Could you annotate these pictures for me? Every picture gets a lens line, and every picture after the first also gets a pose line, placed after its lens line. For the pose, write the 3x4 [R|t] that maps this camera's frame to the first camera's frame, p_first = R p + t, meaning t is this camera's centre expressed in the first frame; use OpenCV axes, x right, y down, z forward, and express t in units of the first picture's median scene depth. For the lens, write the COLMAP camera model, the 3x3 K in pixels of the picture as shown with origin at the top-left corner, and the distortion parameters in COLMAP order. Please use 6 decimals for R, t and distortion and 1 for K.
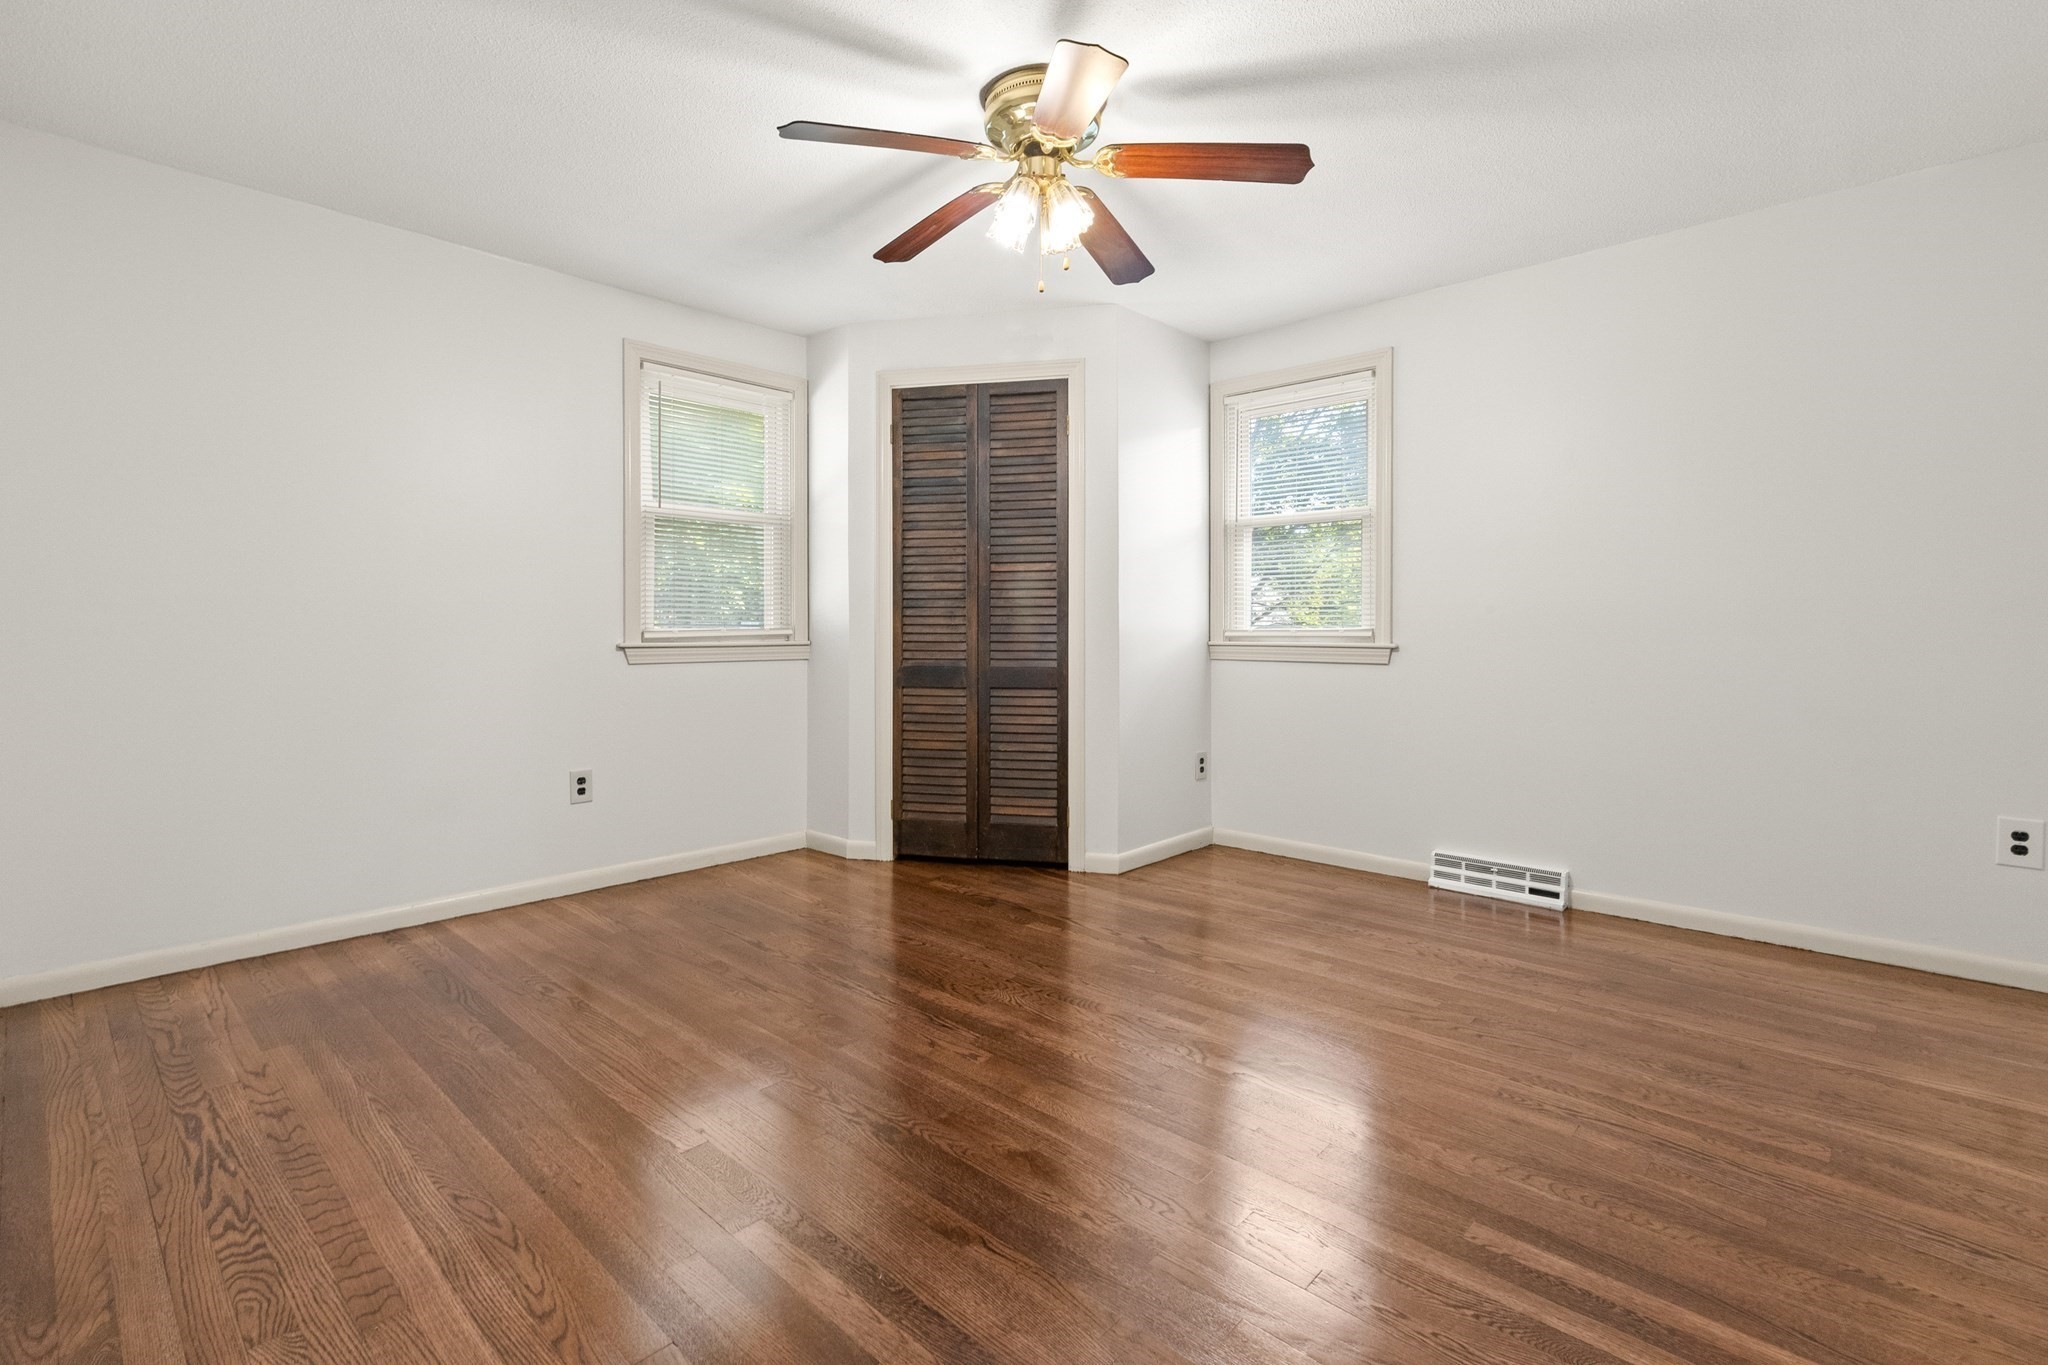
lens RADIAL K [[931.2, 0, 990.5], [0, 931.2, 634.6], [0, 0, 1]] dist [-0.000484, -0.000374]
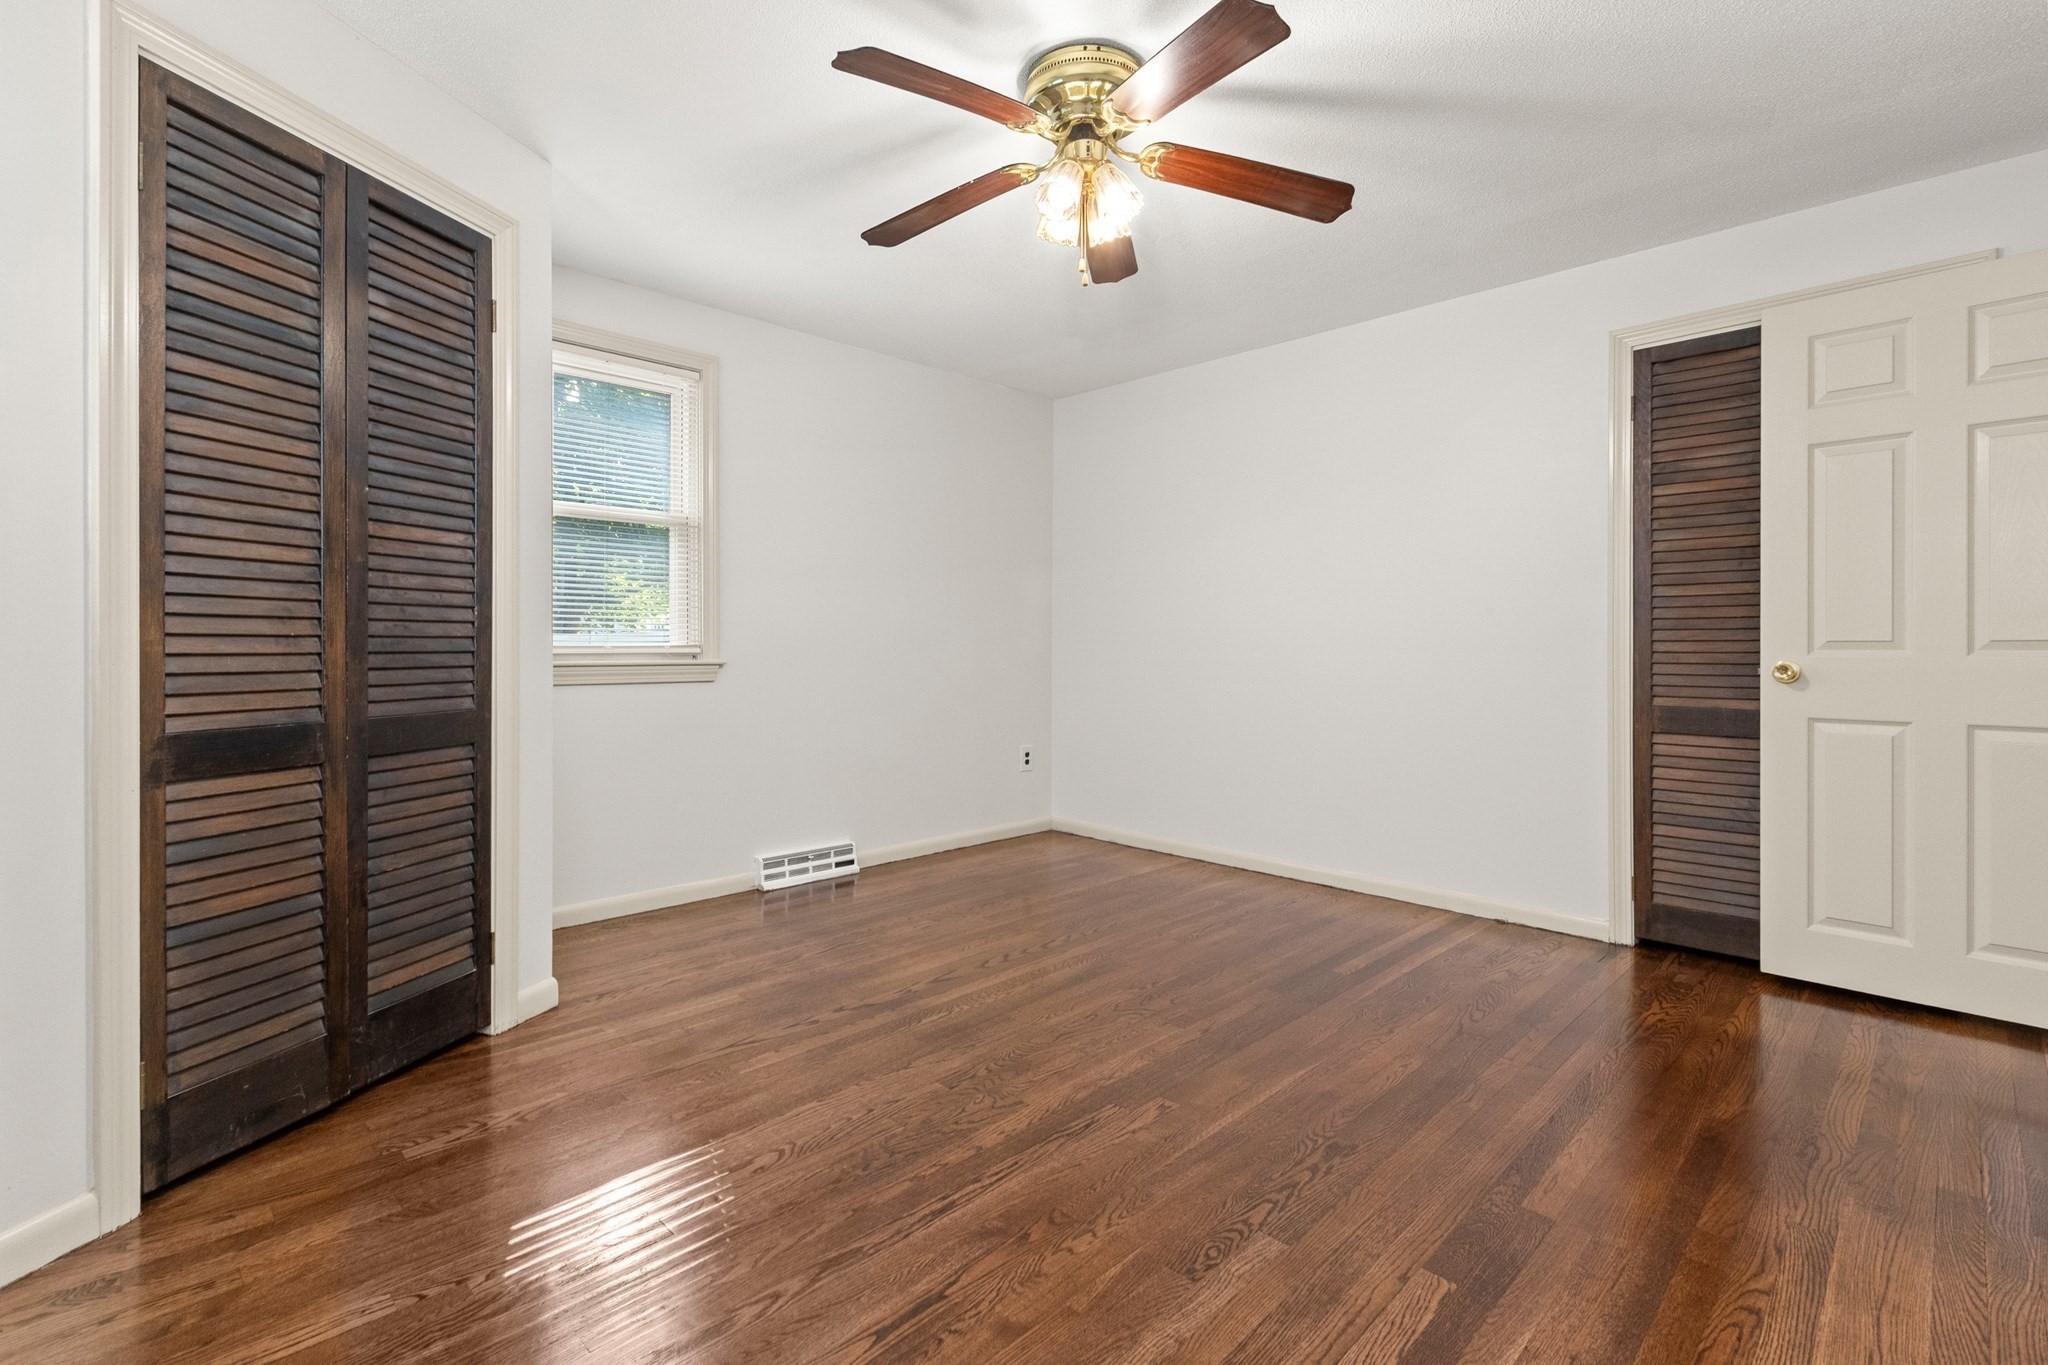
lens RADIAL K [[938.6, 0, 1052.0], [0, 938.6, 648.0], [0, 0, 1]] dist [-0.001705, -0.000148]
pose [[0.005196, -0.003452, 0.999981, -0.528106], [0.004741, 0.999983, 0.003427, -0.004160], [-0.999975, 0.004723, 0.005213, 0.614413]]
